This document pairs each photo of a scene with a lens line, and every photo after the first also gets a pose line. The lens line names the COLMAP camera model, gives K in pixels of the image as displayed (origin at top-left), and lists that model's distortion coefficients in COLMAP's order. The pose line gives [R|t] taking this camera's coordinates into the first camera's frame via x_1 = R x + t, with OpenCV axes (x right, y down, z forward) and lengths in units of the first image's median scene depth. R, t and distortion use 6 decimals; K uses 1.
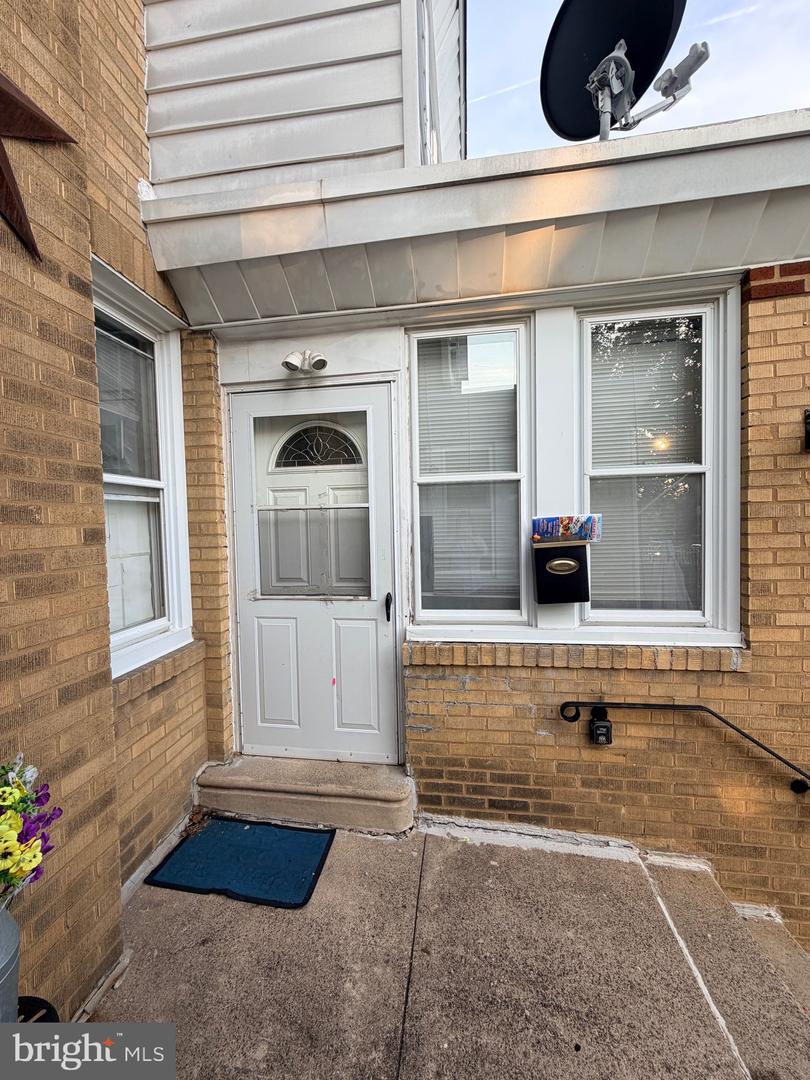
lens RADIAL K [[429.6, 0, 400.7], [0, 429.6, 532.8], [0, 0, 1]] dist [-0.006389, 0.004399]
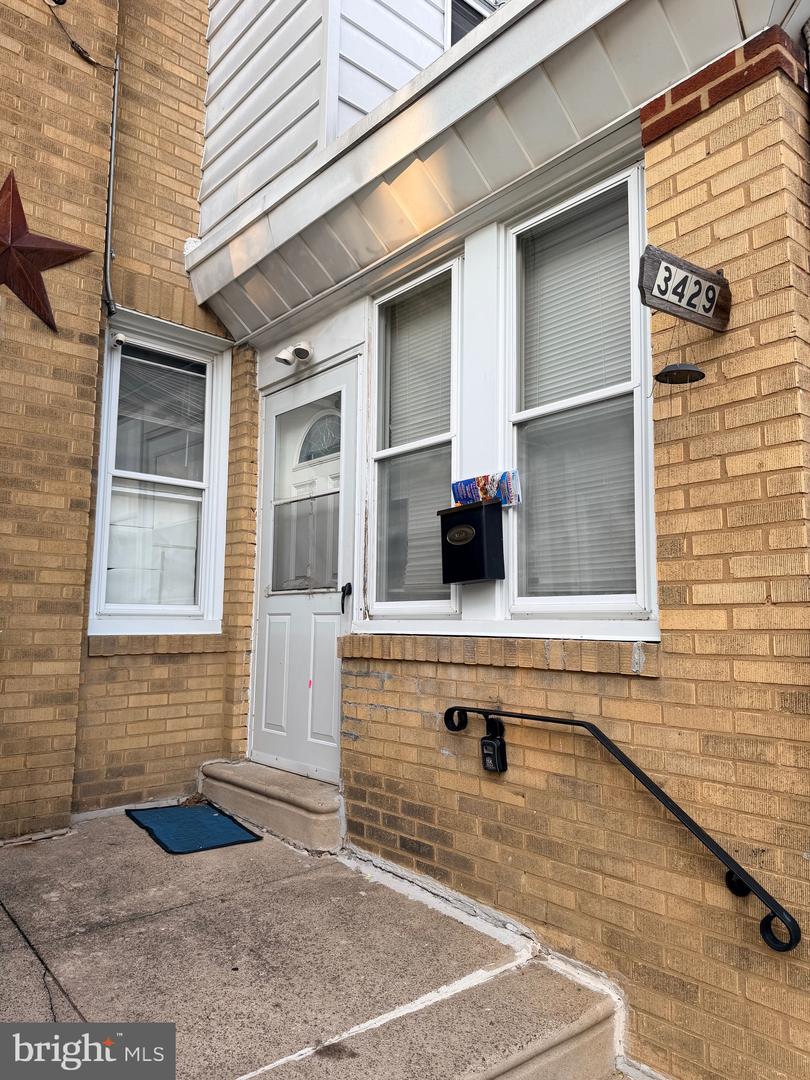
lens RADIAL K [[761.5, 0, 408.3], [0, 761.5, 531.7], [0, 0, 1]] dist [0.053554, -0.052470]
pose [[0.757403, -0.050241, -0.651012, 1.223977], [-0.046661, 0.990322, -0.130713, 0.260977], [0.651278, 0.129379, 0.747728, -0.129609]]
